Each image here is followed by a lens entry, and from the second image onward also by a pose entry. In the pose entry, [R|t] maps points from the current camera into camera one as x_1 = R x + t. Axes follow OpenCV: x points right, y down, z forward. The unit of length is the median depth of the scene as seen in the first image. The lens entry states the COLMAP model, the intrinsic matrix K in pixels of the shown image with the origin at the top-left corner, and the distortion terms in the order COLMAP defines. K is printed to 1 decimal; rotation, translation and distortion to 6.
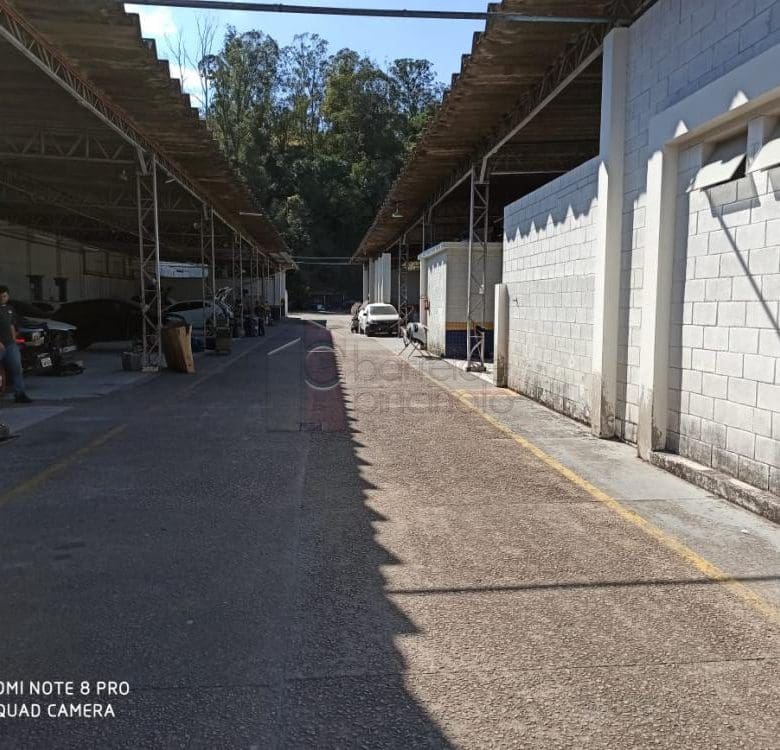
lens RADIAL K [[737.6, 0, 390.0], [0, 737.6, 375.0], [0, 0, 1]] dist [0.072017, -0.056043]
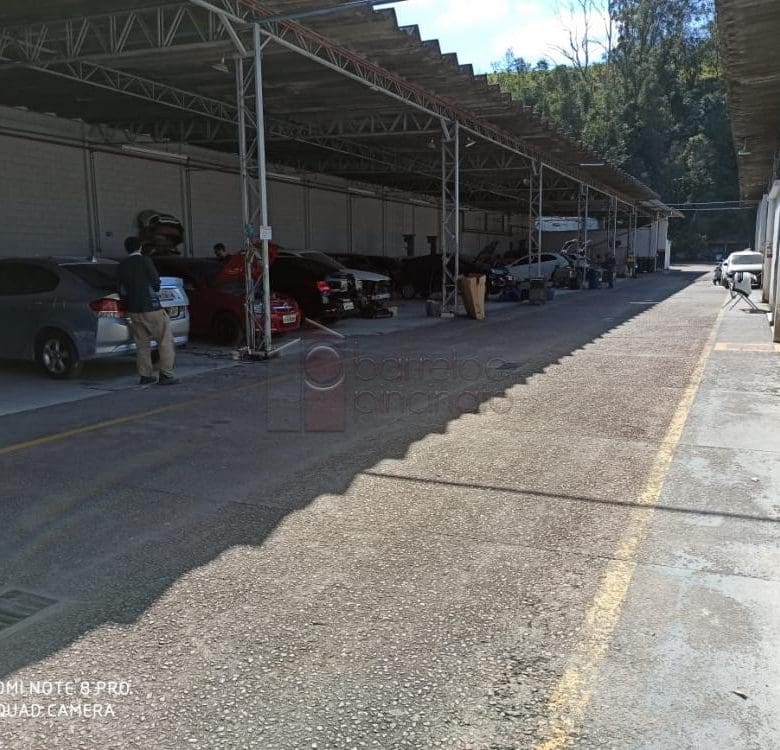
lens RADIAL K [[737.6, 0, 390.0], [0, 737.6, 375.0], [0, 0, 1]] dist [0.072017, -0.056043]
pose [[0.861277, 0.065789, -0.503858, 0.175354], [-0.034637, 0.996878, 0.070956, 0.006600], [0.506953, -0.043661, 0.860867, -0.024265]]
